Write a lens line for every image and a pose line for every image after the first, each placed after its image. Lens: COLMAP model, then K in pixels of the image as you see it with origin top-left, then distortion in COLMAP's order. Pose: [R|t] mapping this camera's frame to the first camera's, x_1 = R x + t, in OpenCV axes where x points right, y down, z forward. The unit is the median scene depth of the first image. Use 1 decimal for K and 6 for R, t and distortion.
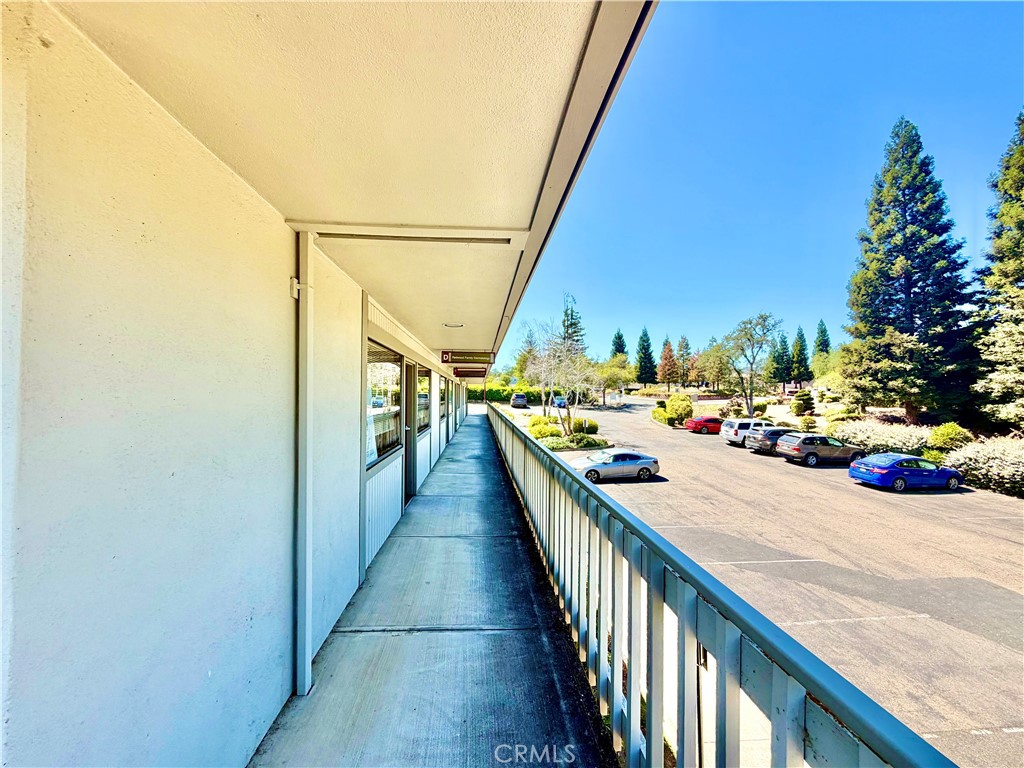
lens RADIAL K [[407.5, 0, 513.1], [0, 407.5, 390.2], [0, 0, 1]] dist [0.001020, 0.000224]
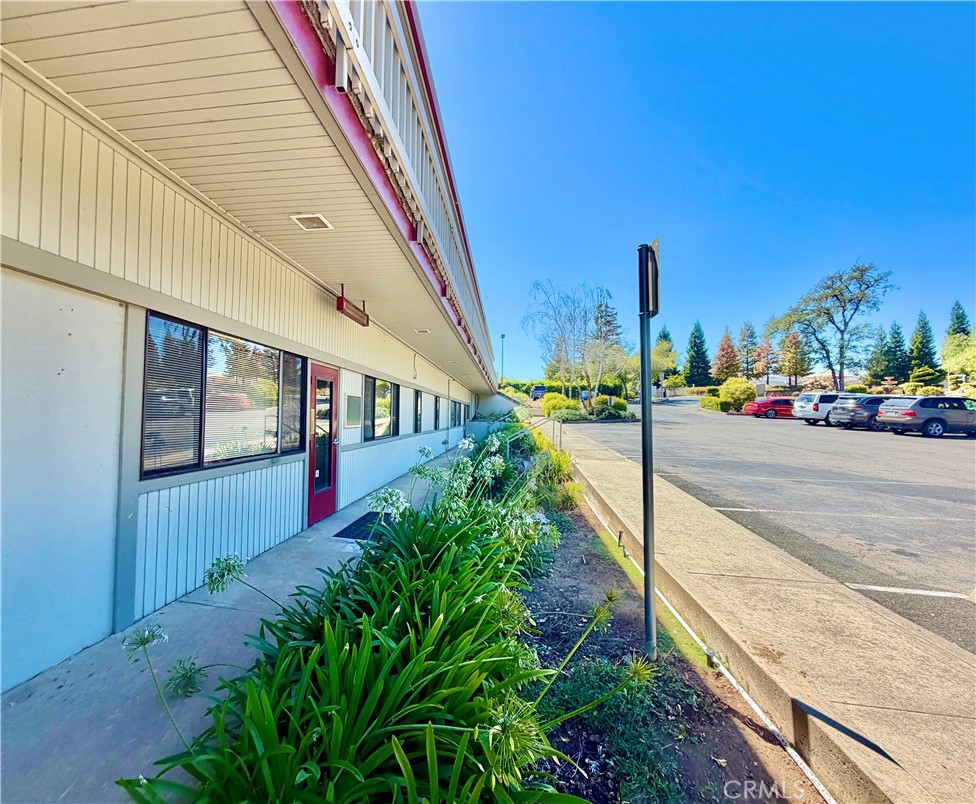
lens RADIAL K [[428.2, 0, 445.8], [0, 428.2, 411.1], [0, 0, 1]] dist [0.000566, -0.000066]
pose [[0.973980, 0.012373, -0.226294, 0.039439], [-0.015420, 0.999813, -0.011703, 0.106017], [0.226107, 0.014887, 0.973989, 0.042549]]
